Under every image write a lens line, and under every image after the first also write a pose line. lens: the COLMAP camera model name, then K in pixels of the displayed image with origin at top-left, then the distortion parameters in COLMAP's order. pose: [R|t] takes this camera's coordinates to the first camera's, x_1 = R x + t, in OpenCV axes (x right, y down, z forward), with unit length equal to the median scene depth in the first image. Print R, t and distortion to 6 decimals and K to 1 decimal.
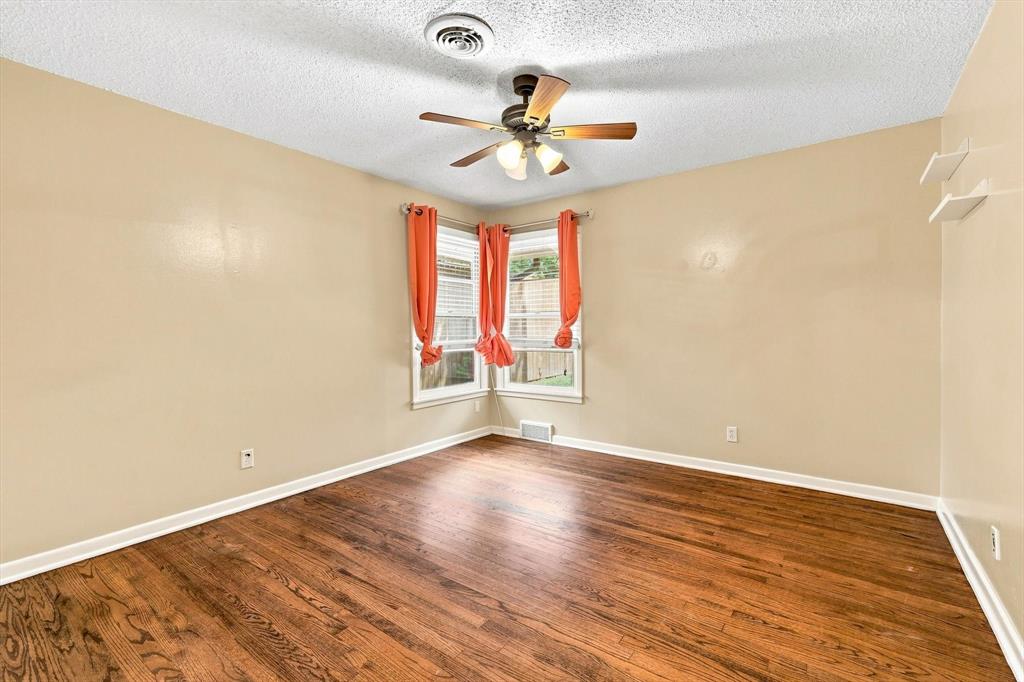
lens RADIAL K [[449.1, 0, 514.2], [0, 449.1, 336.4], [0, 0, 1]] dist [0.014057, -0.000509]
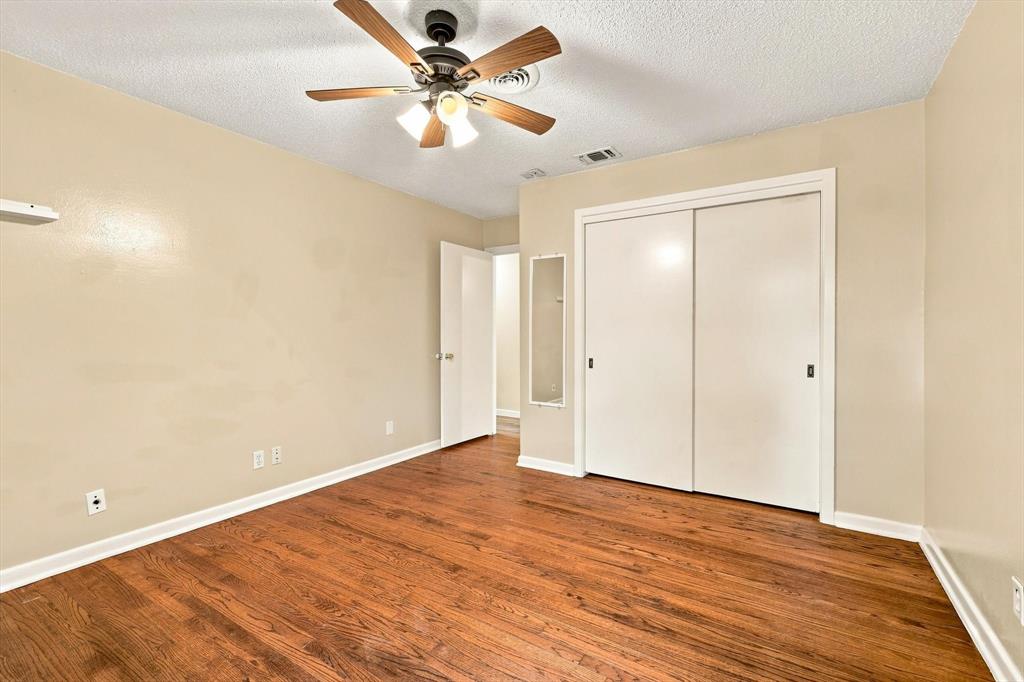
lens RADIAL K [[449.1, 0, 514.0], [0, 449.1, 341.2], [0, 0, 1]] dist [0.014057, -0.000509]
pose [[-0.997591, 0.013988, -0.067948, -0.050158], [0.011435, 0.999219, 0.037814, -0.039365], [0.068424, 0.036945, -0.996972, 2.158926]]
